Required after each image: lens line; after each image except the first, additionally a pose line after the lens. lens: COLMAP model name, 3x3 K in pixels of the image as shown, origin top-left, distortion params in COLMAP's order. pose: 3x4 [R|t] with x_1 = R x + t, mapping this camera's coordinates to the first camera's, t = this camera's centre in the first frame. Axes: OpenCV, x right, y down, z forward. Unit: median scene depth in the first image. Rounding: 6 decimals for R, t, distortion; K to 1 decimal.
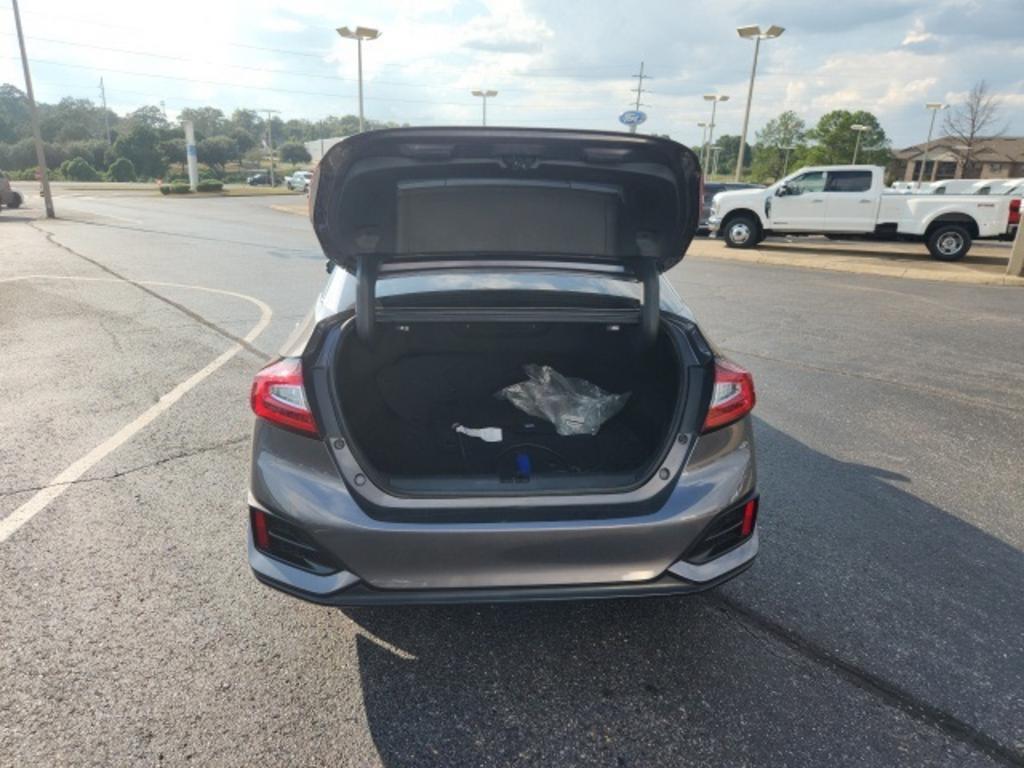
lens RADIAL K [[703.6, 0, 519.5], [0, 703.6, 395.2], [0, 0, 1]] dist [0.064339, -0.055754]
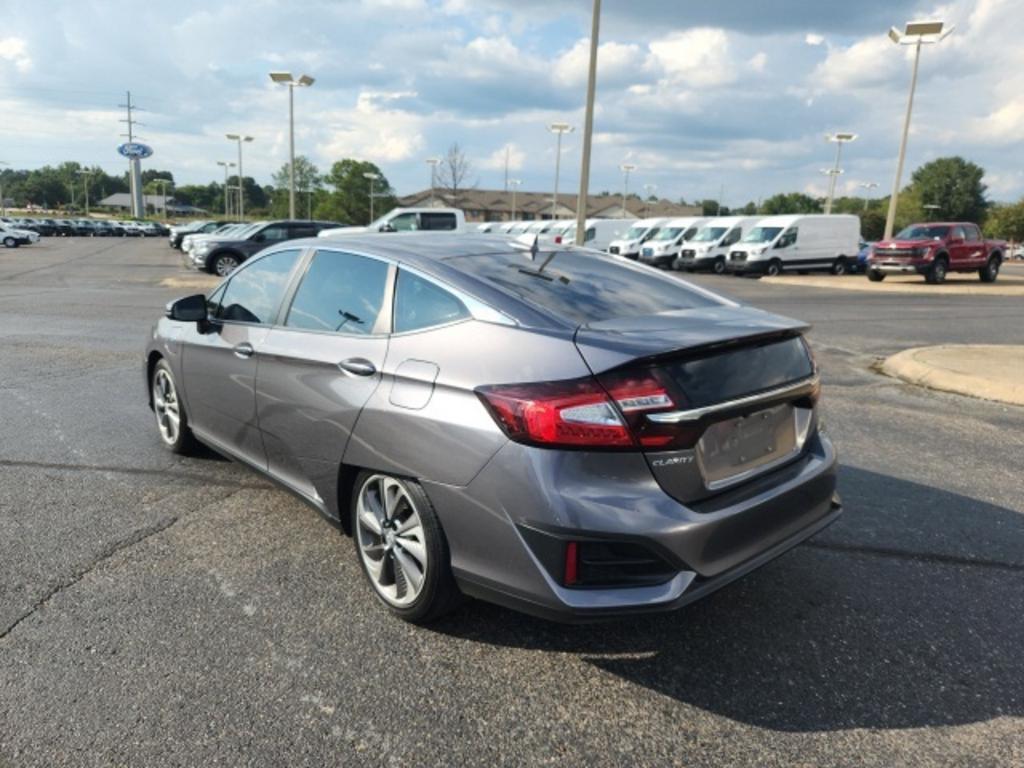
lens RADIAL K [[703.6, 0, 526.5], [0, 703.6, 391.5], [0, 0, 1]] dist [0.064339, -0.055754]
pose [[0.782525, -0.140233, 0.606621, -0.159693], [0.175876, 0.984412, 0.000692, -0.007767], [-0.597262, 0.106149, 0.794991, 0.045318]]
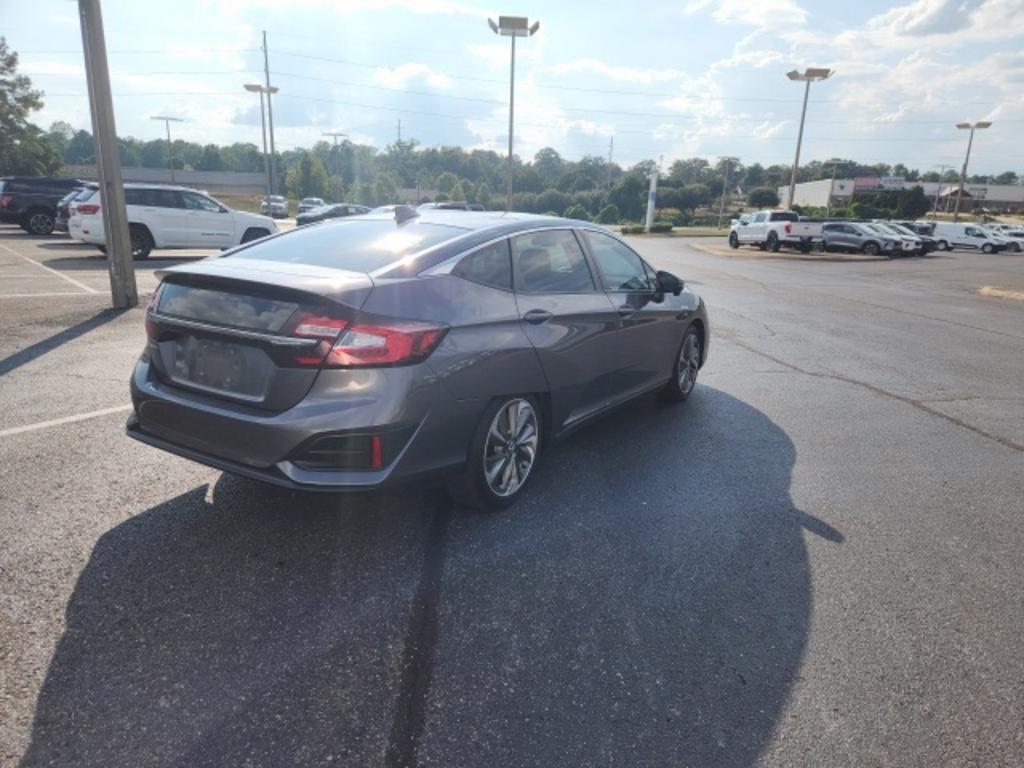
lens RADIAL K [[703.6, 0, 511.2], [0, 703.6, 390.3], [0, 0, 1]] dist [0.064339, -0.055754]
pose [[0.788415, 0.155915, -0.595056, 0.209725], [-0.195217, 0.980759, -0.001677, 0.005538], [0.583345, 0.117487, 0.803682, 0.031804]]
